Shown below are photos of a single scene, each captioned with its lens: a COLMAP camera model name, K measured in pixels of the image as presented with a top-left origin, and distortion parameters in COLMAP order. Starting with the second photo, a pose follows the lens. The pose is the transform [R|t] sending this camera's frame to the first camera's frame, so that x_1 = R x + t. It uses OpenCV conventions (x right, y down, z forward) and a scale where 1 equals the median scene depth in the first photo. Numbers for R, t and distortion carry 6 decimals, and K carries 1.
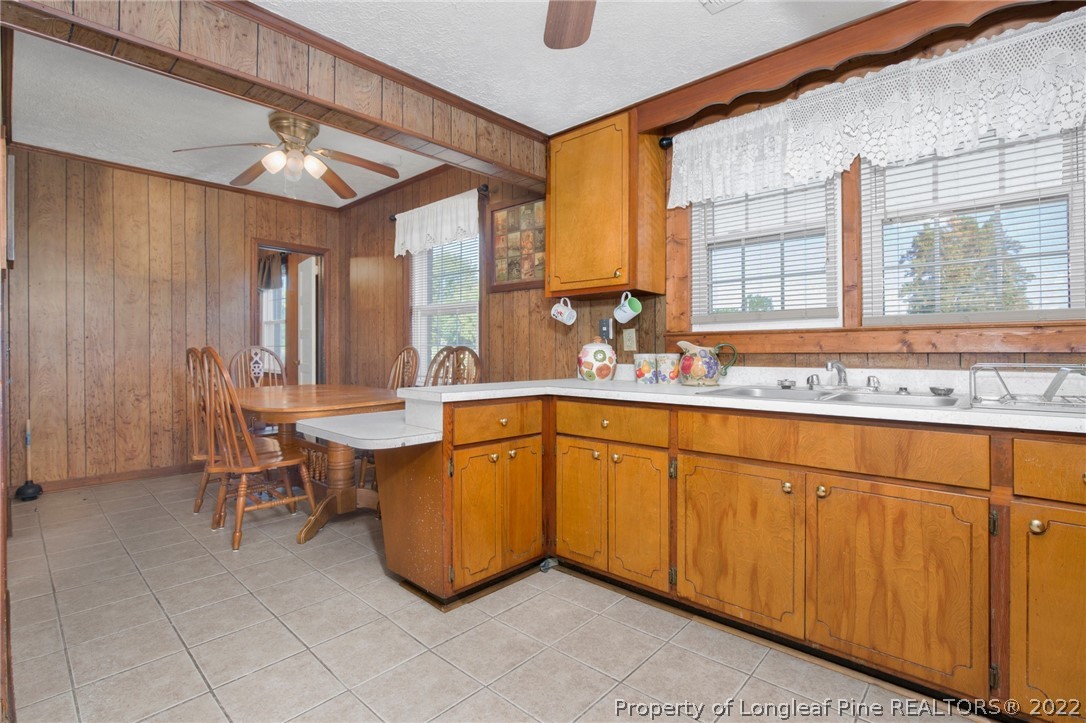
lens RADIAL K [[508.9, 0, 542.1], [0, 508.9, 363.5], [0, 0, 1]] dist [-0.019907, 0.000593]
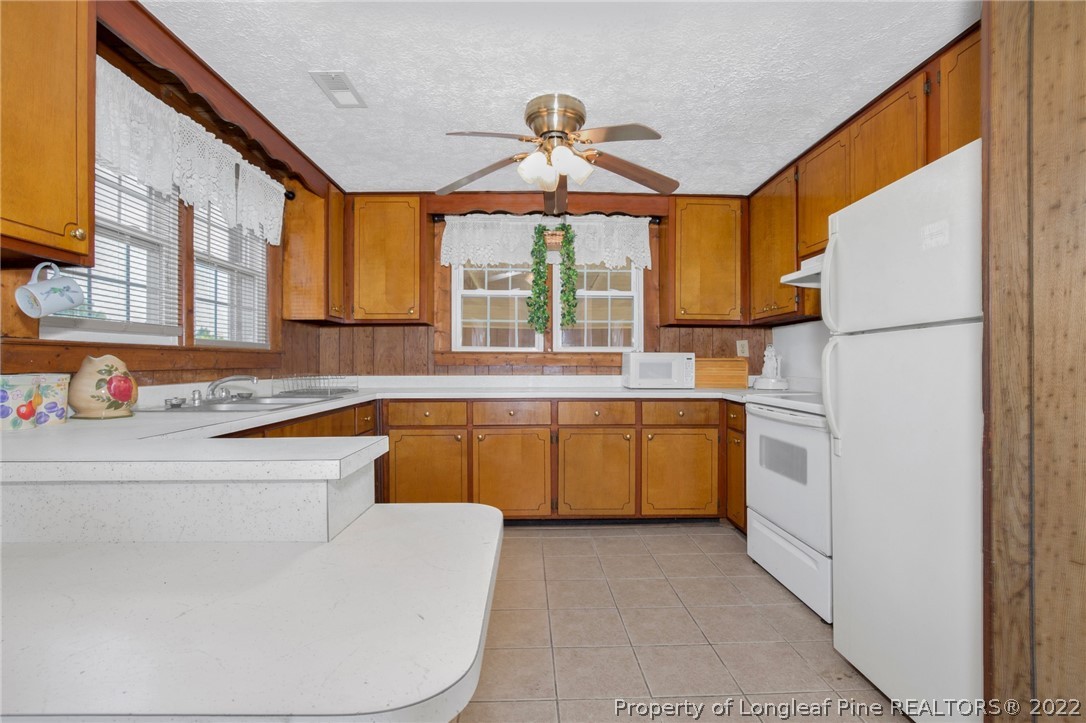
lens RADIAL K [[508.9, 0, 542.1], [0, 508.9, 363.5], [0, 0, 1]] dist [-0.019907, 0.000593]
pose [[-0.696414, 0.004832, 0.717624, -0.492806], [0.023223, 0.999605, 0.015807, -0.023148], [-0.717264, 0.027674, -0.696252, 0.833671]]
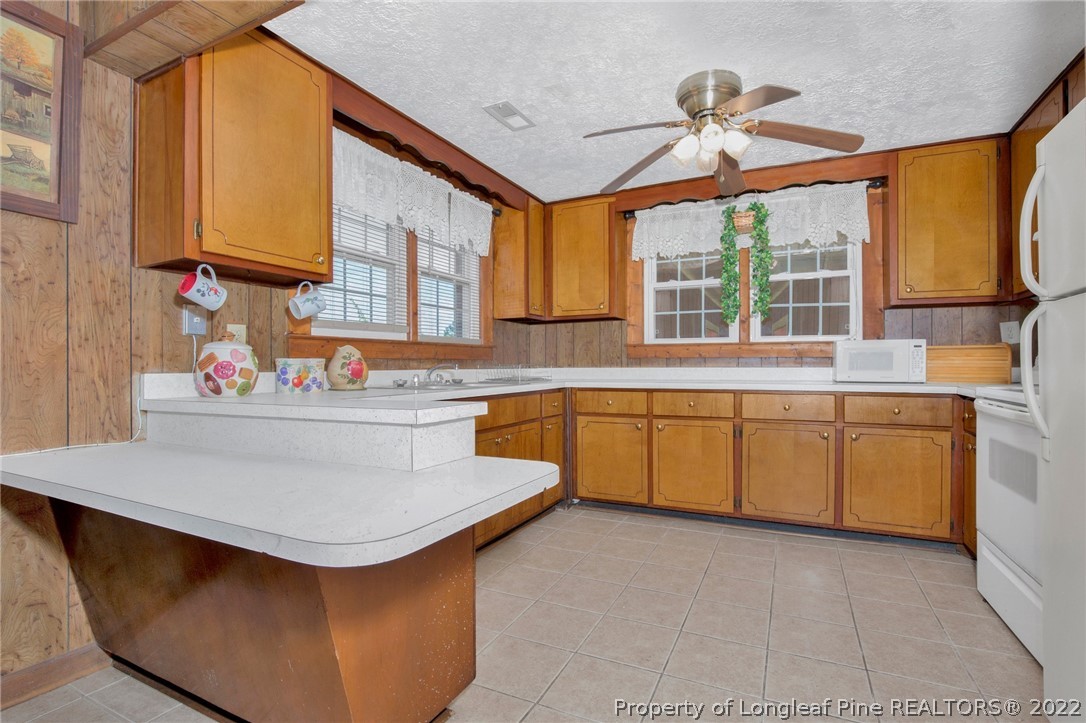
lens RADIAL K [[515.8, 0, 544.4], [0, 515.8, 370.7], [0, 0, 1]] dist [-0.019738, 0.000165]
pose [[-0.284348, -0.005339, 0.958706, -0.609776], [0.031408, 0.999396, 0.014881, 0.001318], [-0.958207, 0.034342, -0.284008, 0.730399]]
